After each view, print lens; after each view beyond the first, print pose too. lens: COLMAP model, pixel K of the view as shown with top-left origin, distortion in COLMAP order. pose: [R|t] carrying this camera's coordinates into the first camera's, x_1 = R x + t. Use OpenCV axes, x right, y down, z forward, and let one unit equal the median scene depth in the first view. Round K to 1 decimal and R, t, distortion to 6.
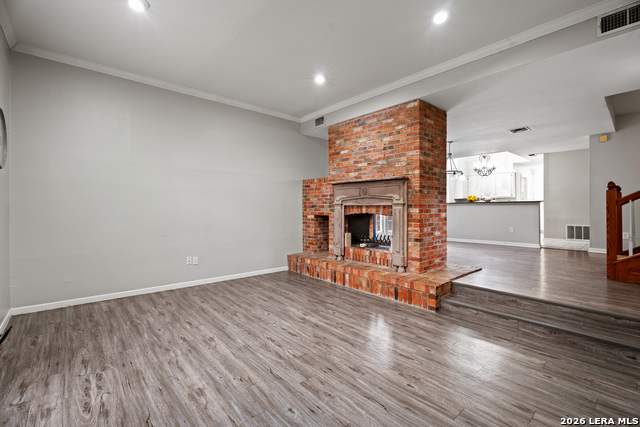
lens RADIAL K [[284.1, 0, 318.5], [0, 284.1, 210.6], [0, 0, 1]] dist [-0.001967, -0.000164]
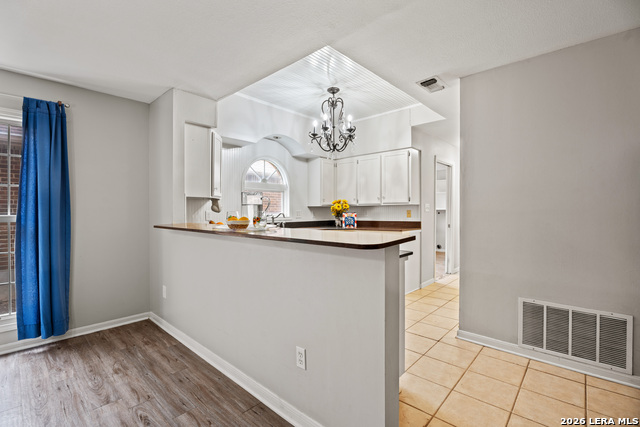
lens RADIAL K [[288.1, 0, 320.0], [0, 288.1, 213.5], [0, 0, 1]] dist [-0.026922, -0.000118]
pose [[0.993282, -0.004264, 0.115642, 1.314050], [0.004245, 0.999991, 0.000409, -0.086947], [-0.115643, 0.000084, 0.993291, 1.516919]]
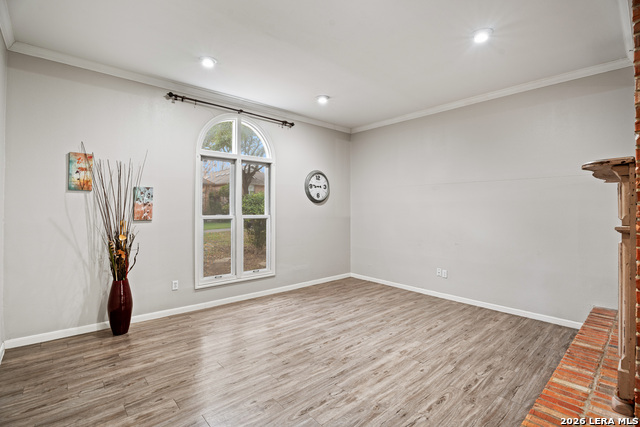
lens RADIAL K [[297.5, 0, 310.4], [0, 297.5, 210.3], [0, 0, 1]] dist [-0.020424, 0.000091]
pose [[-0.004024, -0.003155, -0.999987, 0.776965], [-0.012935, 0.999912, -0.003102, -0.049610], [0.999908, 0.012922, -0.004064, 0.663517]]
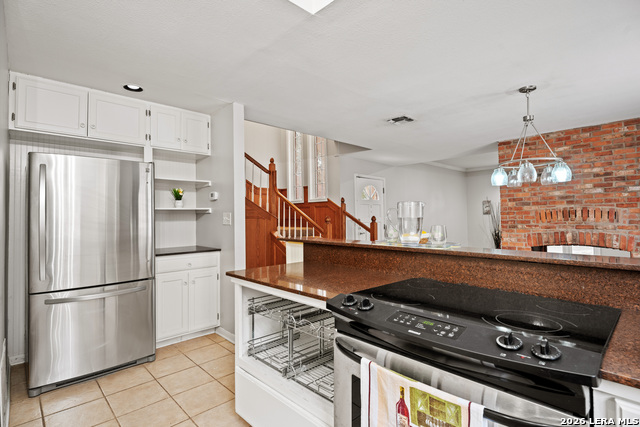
lens RADIAL K [[316.2, 0, 320.0], [0, 316.2, 213.5], [0, 0, 1]] dist [0.000299, -0.000375]
pose [[-0.998813, 0.009831, -0.047708, 1.429120], [0.009974, 0.999946, -0.002775, -0.119079], [0.047678, -0.003248, -0.998857, 2.597084]]
